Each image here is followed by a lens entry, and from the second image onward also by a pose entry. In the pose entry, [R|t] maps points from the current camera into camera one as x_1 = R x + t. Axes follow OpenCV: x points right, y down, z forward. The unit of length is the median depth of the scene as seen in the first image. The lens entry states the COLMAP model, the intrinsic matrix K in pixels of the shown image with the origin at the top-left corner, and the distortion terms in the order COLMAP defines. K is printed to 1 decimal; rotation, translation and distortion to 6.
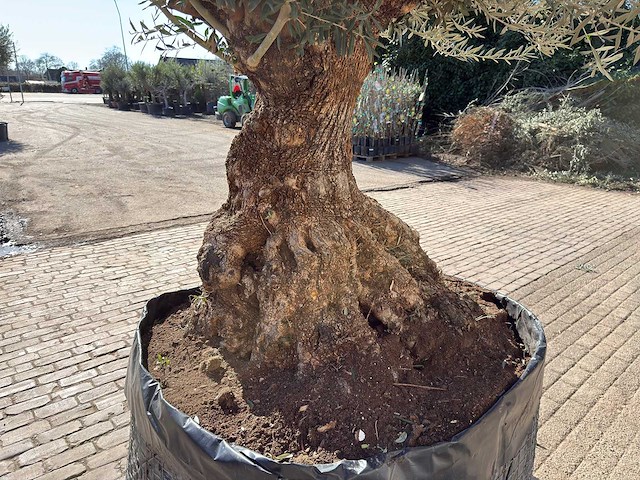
lens RADIAL K [[454.7, 0, 315.3], [0, 454.7, 242.1], [0, 0, 1]] dist [0.034435, -0.048551]
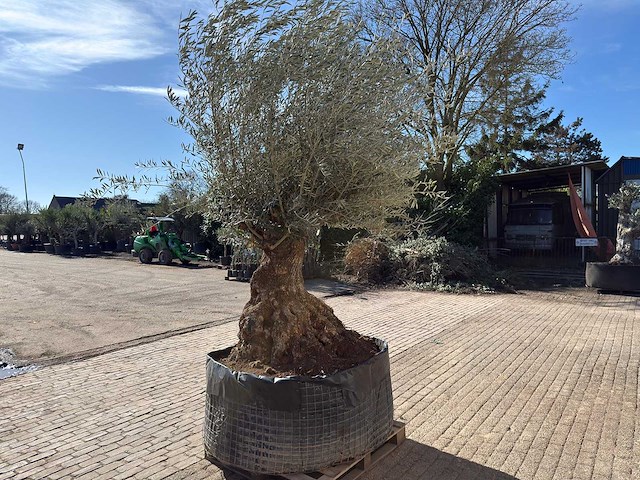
lens RADIAL K [[454.7, 0, 314.5], [0, 454.7, 242.5], [0, 0, 1]] dist [0.034435, -0.048551]
pose [[0.975495, -0.044240, 0.215526, -0.076239], [0.100797, 0.960592, -0.259041, 0.054730], [-0.195573, 0.274418, 0.941513, -0.274058]]
